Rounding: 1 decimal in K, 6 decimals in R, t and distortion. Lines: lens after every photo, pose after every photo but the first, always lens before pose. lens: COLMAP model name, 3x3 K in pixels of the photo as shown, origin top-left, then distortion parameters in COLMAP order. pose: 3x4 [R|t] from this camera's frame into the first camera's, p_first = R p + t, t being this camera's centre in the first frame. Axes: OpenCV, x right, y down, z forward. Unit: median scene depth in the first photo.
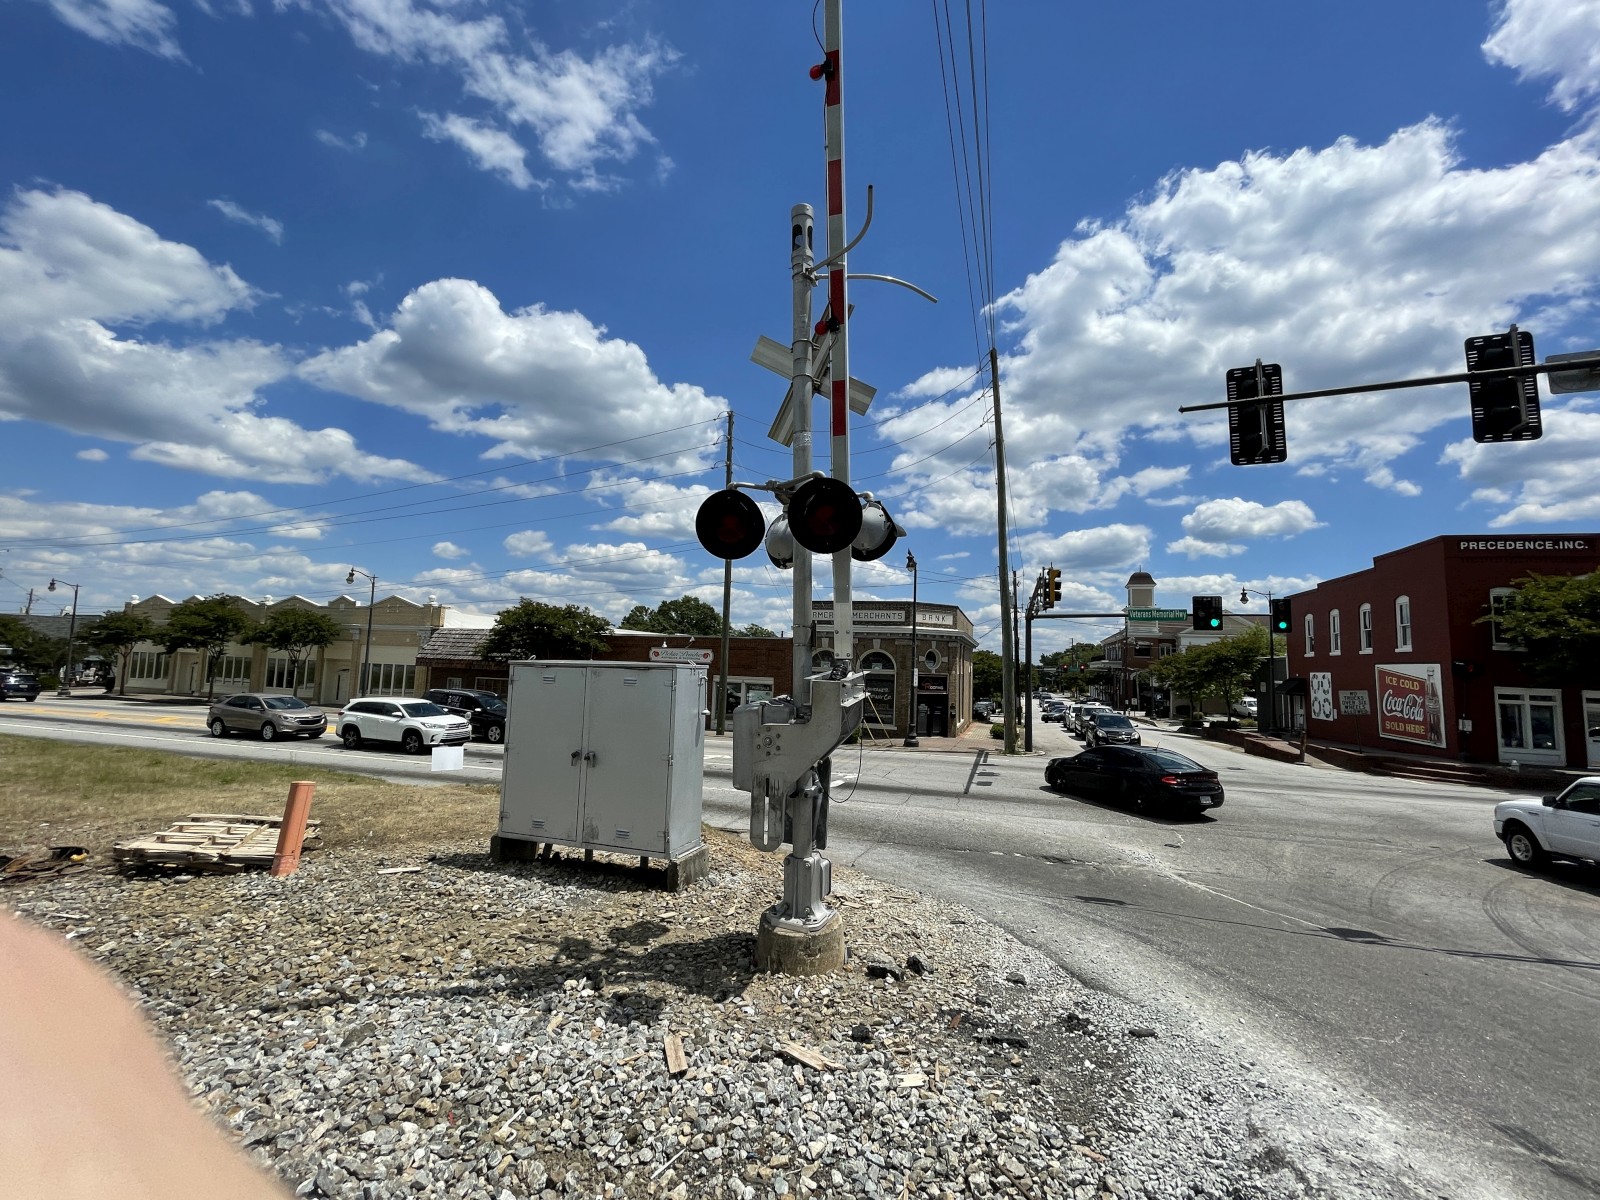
lens RADIAL K [[646.8, 0, 806.2], [0, 646.8, 597.3], [0, 0, 1]] dist [-0.001070, -0.000270]
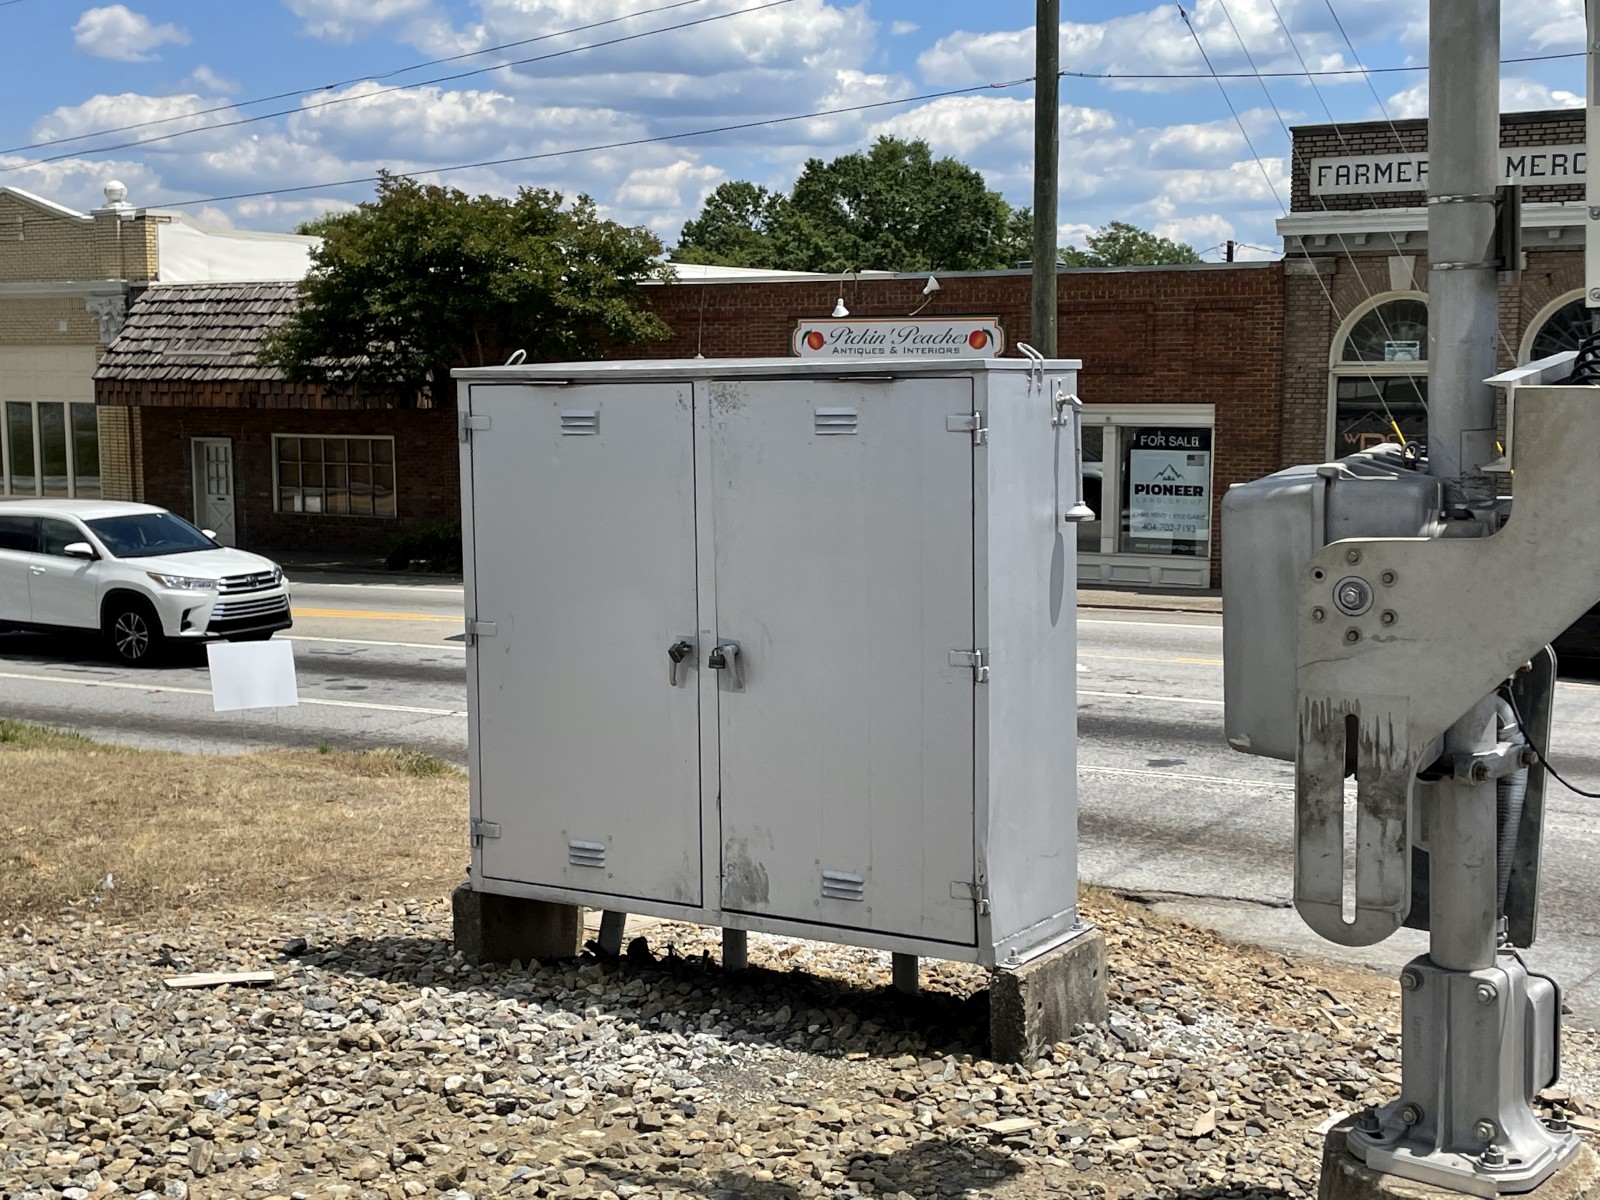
lens RADIAL K [[2179.8, 0, 781.3], [0, 2179.8, 603.8], [0, 0, 1]] dist [0.169167, -0.421050]
pose [[0.972412, -0.013001, -0.232906, -0.054068], [0.061445, 0.977460, 0.201980, 0.002594], [0.225030, -0.210718, 0.951293, -0.021705]]
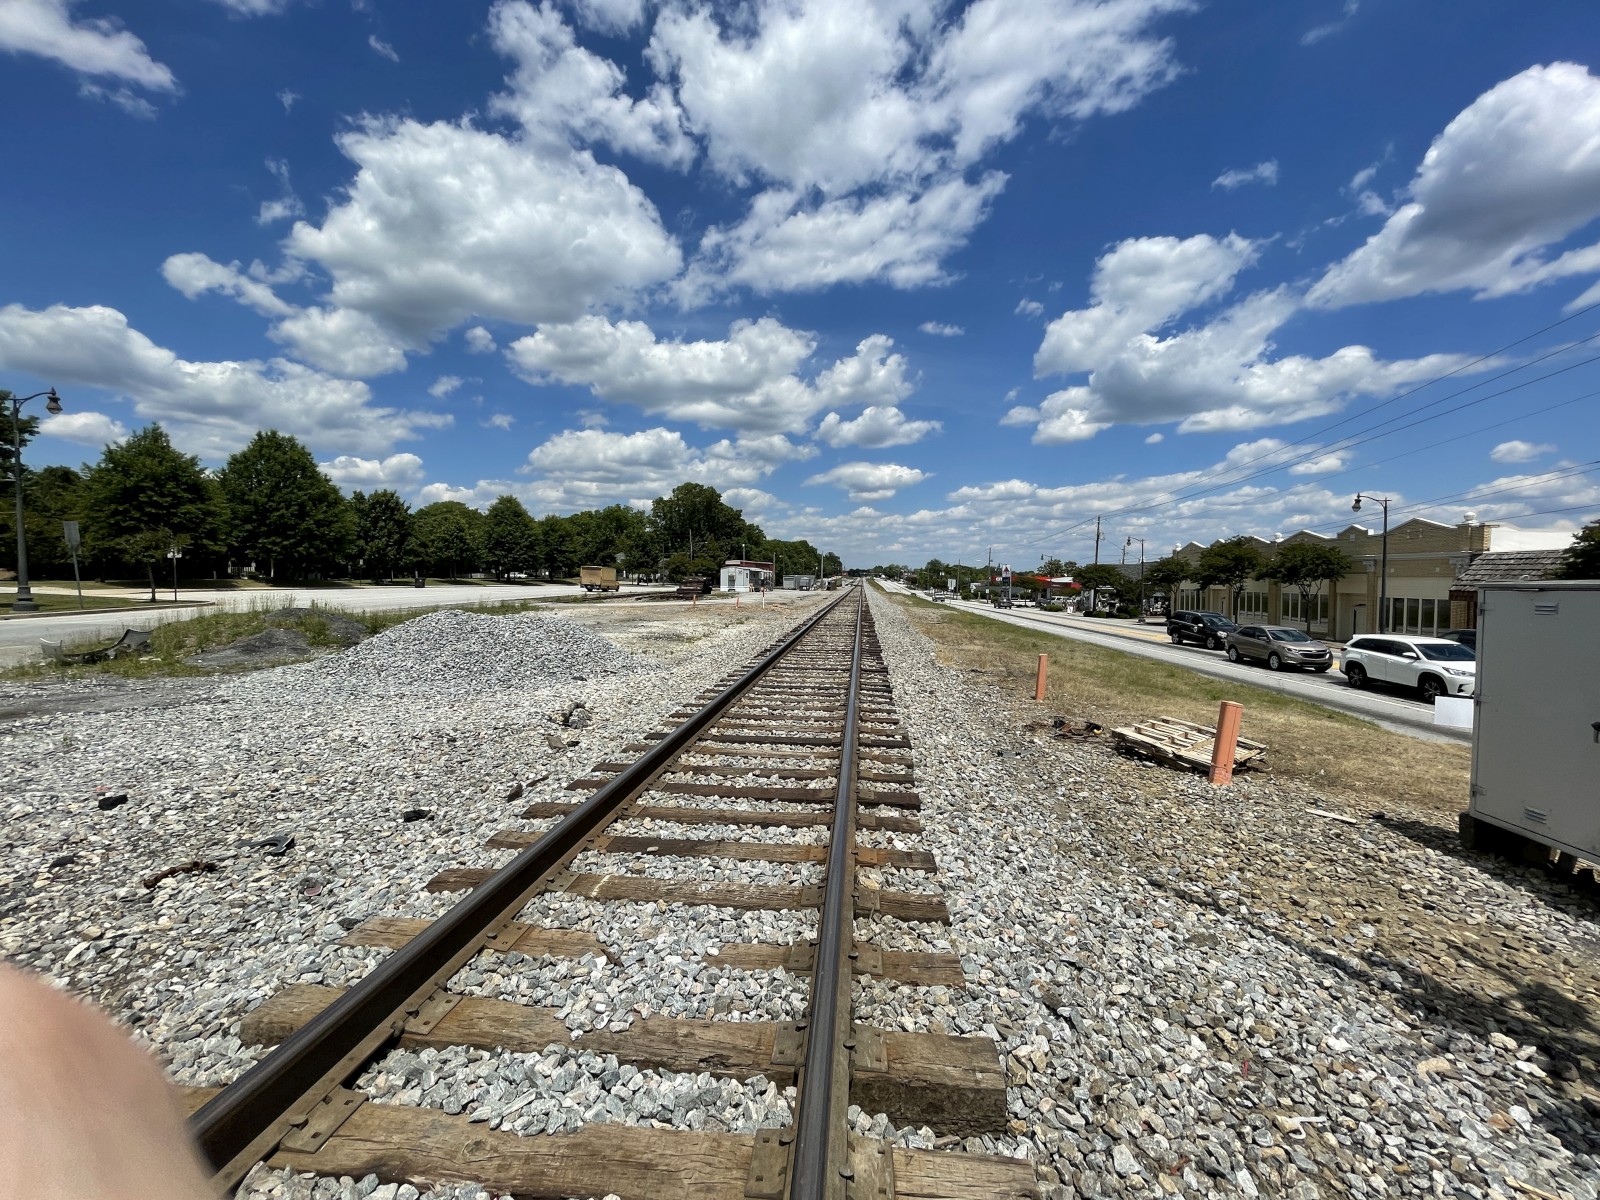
lens RADIAL K [[649.7, 0, 804.4], [0, 649.7, 598.7], [0, 0, 1]] dist [-0.000360, -0.000075]
pose [[0.225722, -0.000334, -0.974192, 0.089639], [0.098229, 0.994911, 0.022419, 0.027054], [0.969227, -0.100754, 0.224606, 0.109890]]
